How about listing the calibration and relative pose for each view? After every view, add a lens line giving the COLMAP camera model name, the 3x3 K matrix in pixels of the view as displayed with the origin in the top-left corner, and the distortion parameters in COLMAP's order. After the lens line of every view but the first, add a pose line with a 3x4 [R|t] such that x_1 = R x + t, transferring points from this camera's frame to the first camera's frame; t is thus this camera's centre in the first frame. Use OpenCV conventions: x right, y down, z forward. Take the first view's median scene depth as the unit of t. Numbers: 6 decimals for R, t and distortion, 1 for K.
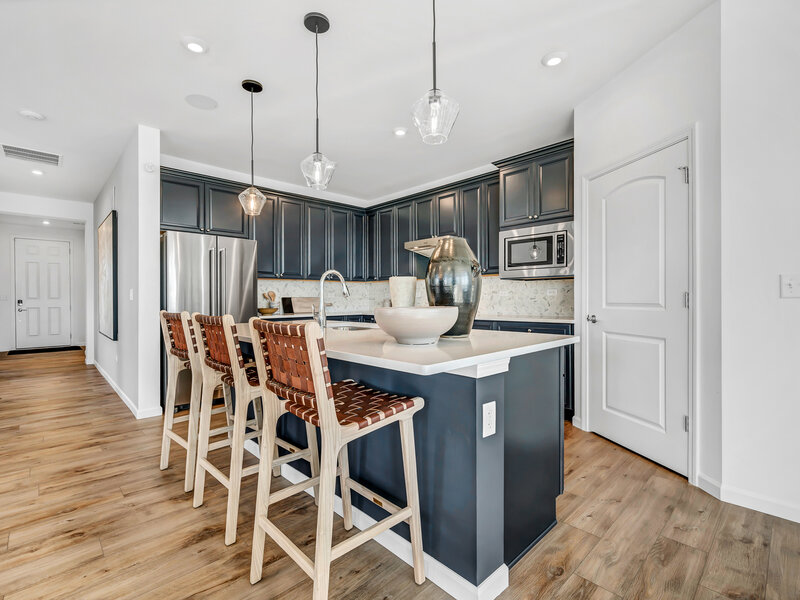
lens RADIAL K [[380.6, 0, 388.0], [0, 380.6, 300.8], [0, 0, 1]] dist [0.000550, 0.000251]
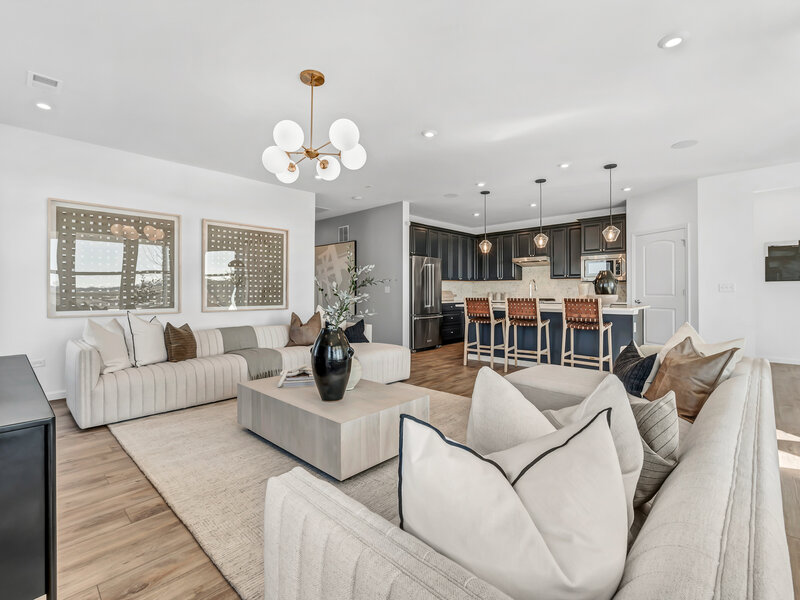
lens RADIAL K [[367.5, 0, 395.4], [0, 367.5, 291.0], [0, 0, 1]] dist [-0.000483, -0.000200]
pose [[0.998822, 0.000746, 0.048517, -0.789208], [-0.000139, 0.999922, -0.012523, 0.012179], [-0.048522, 0.012502, 0.998744, -0.843993]]
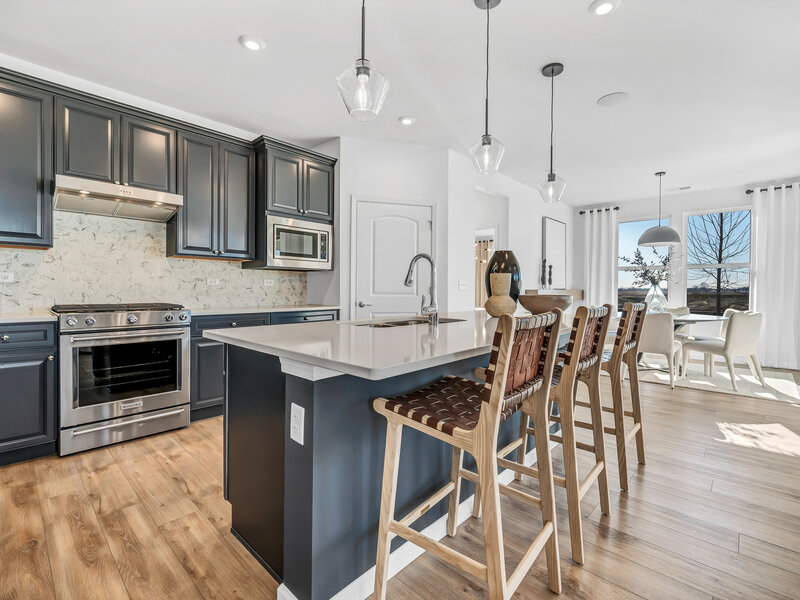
lens RADIAL K [[367.5, 0, 395.4], [0, 367.5, 291.0], [0, 0, 1]] dist [-0.000483, -0.000200]
pose [[-0.073403, -0.001225, 0.997302, -0.684389], [-0.001038, 0.999999, 0.001152, -0.000911], [-0.997302, -0.000951, -0.073404, 0.854910]]
